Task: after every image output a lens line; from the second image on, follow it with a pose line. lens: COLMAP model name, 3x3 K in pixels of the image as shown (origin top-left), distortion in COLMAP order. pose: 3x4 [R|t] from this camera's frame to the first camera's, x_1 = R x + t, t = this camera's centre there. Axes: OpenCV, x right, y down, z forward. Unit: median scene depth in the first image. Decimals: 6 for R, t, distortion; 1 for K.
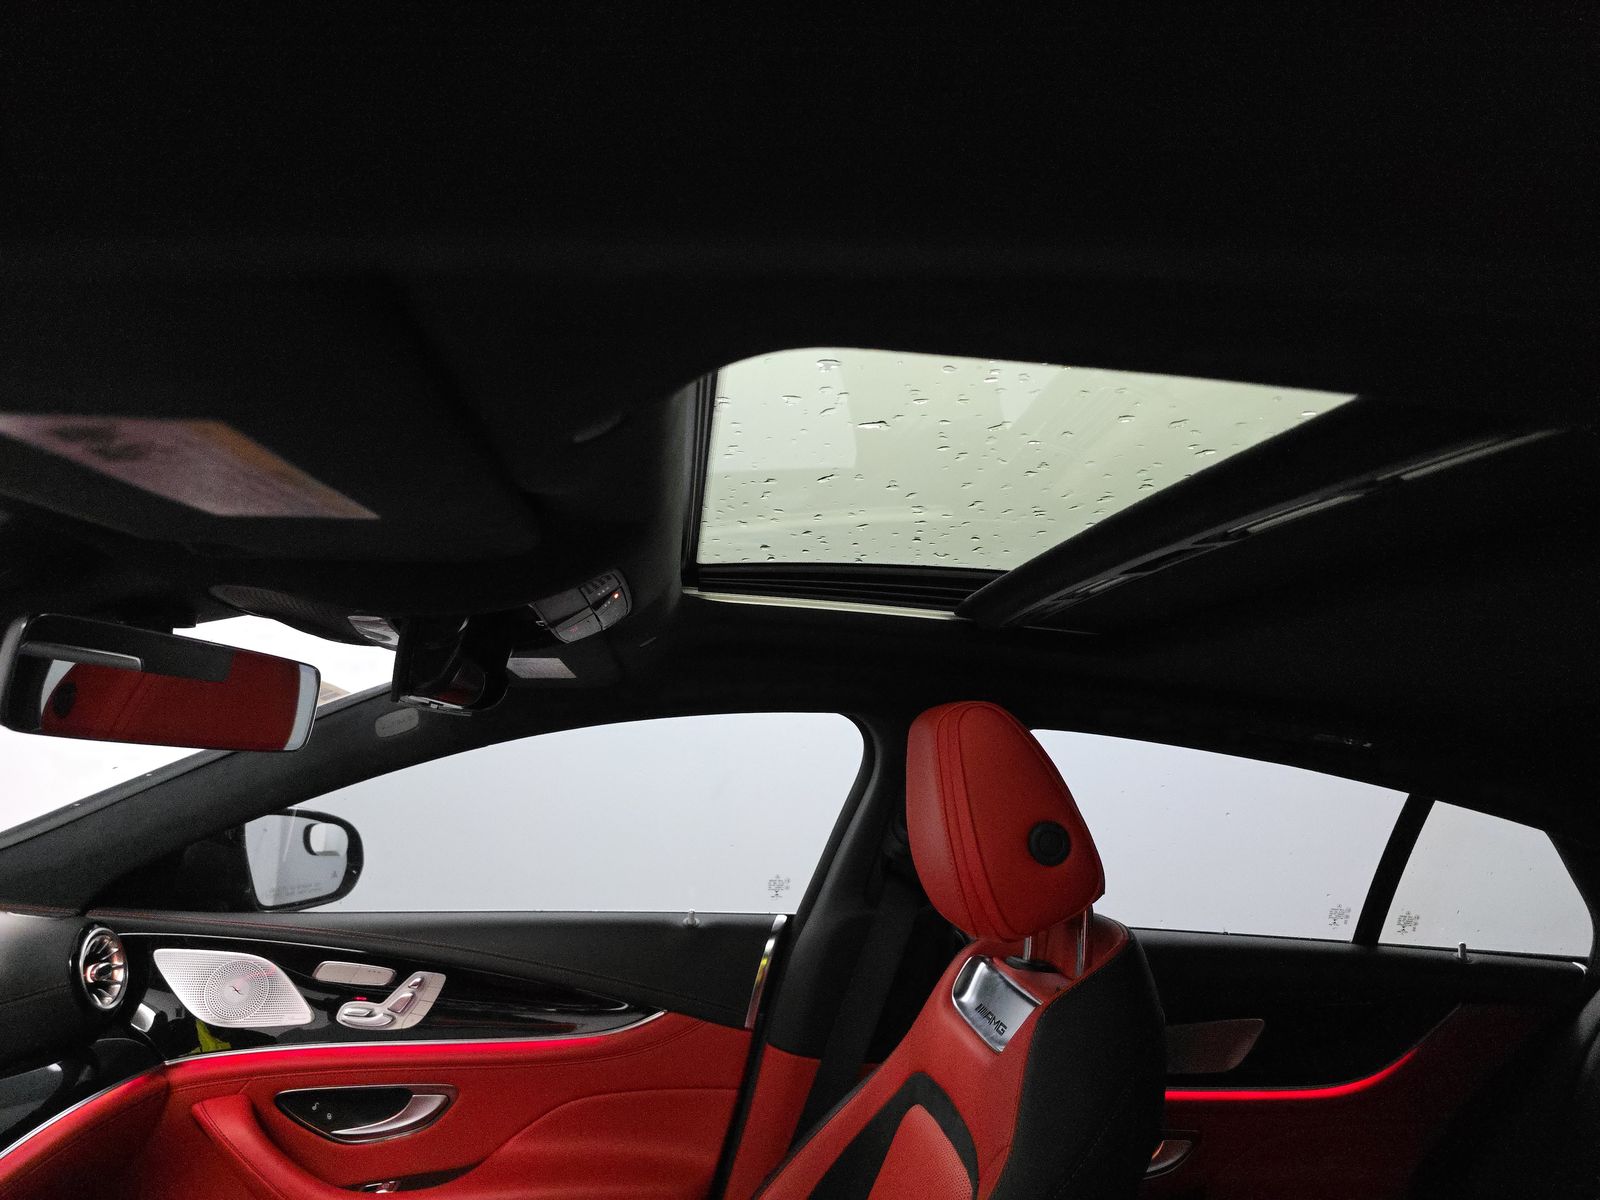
lens RADIAL K [[1088.4, 0, 806.0], [0, 1088.4, 597.5], [0, 0, 1]] dist [0.015913, -0.006398]
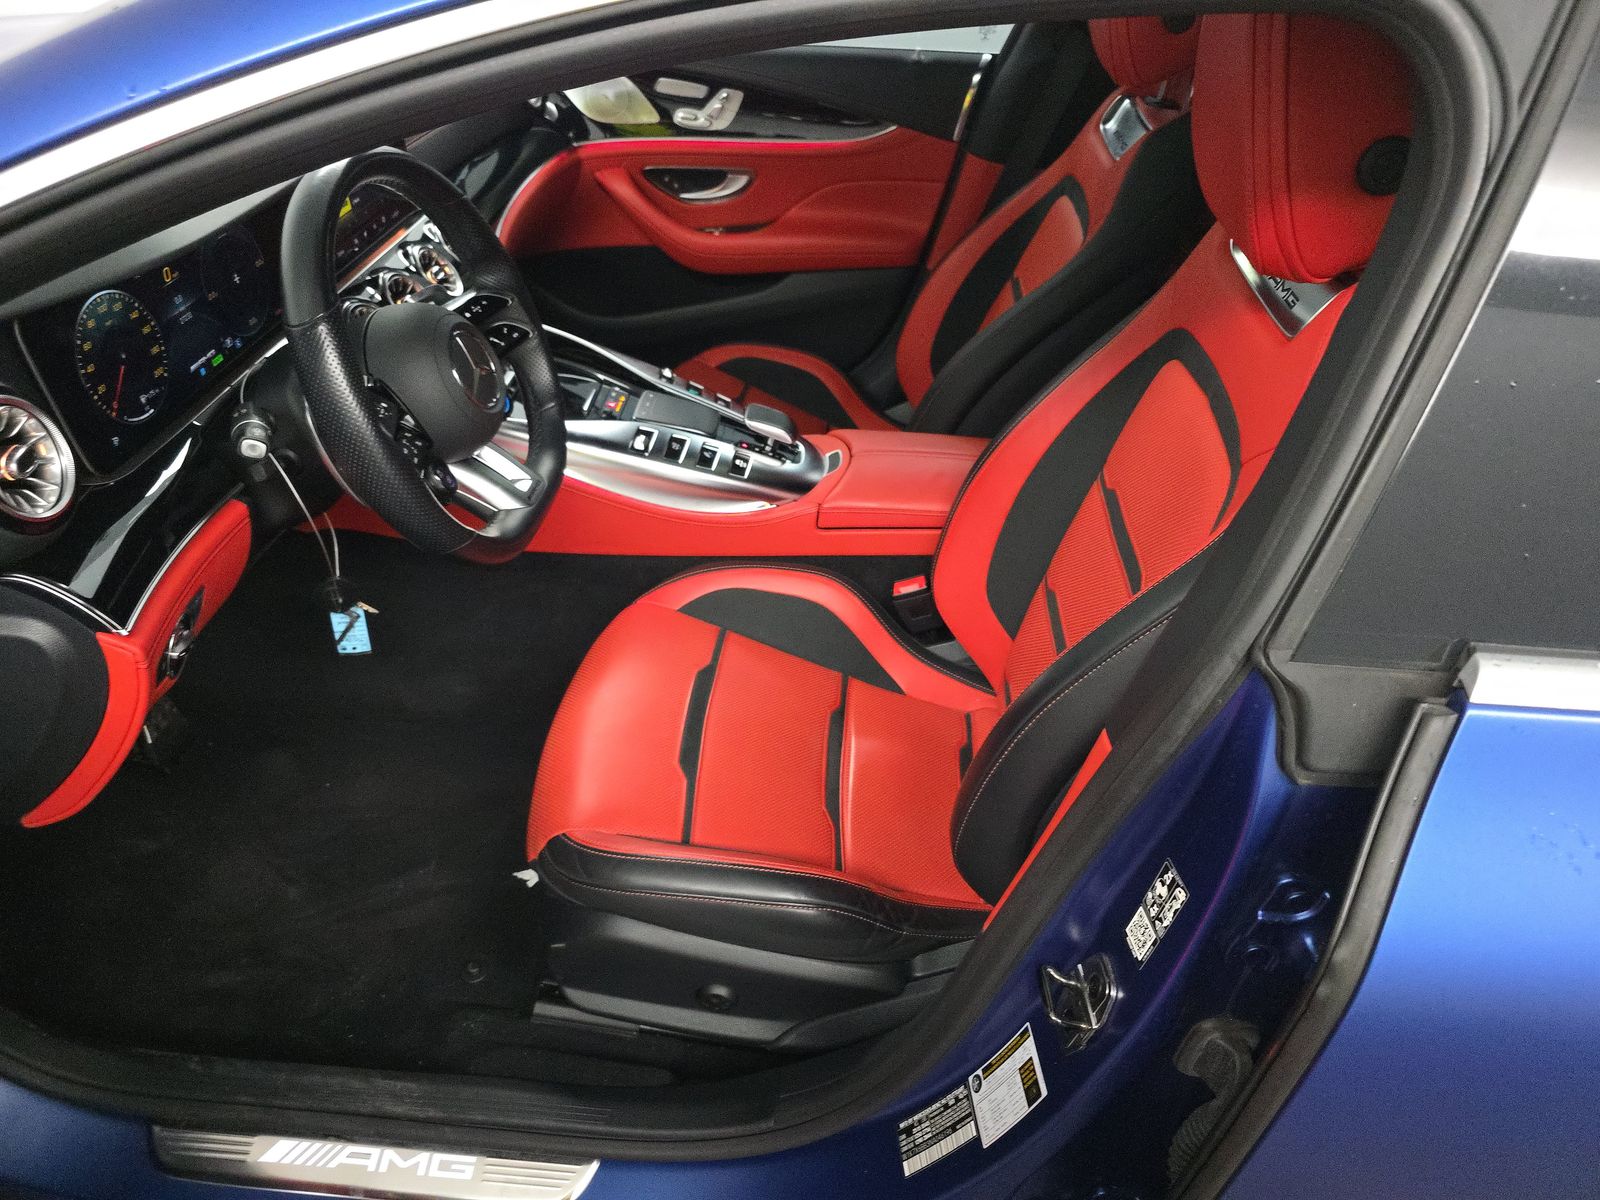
lens RADIAL K [[1088.4, 0, 806.0], [0, 1088.4, 597.5], [0, 0, 1]] dist [0.015913, -0.006398]
pose [[0.985053, 0.103922, -0.137370, 0.011332], [0.020889, 0.719540, 0.694137, -0.164190], [0.170979, -0.686631, 0.706614, -0.437060]]
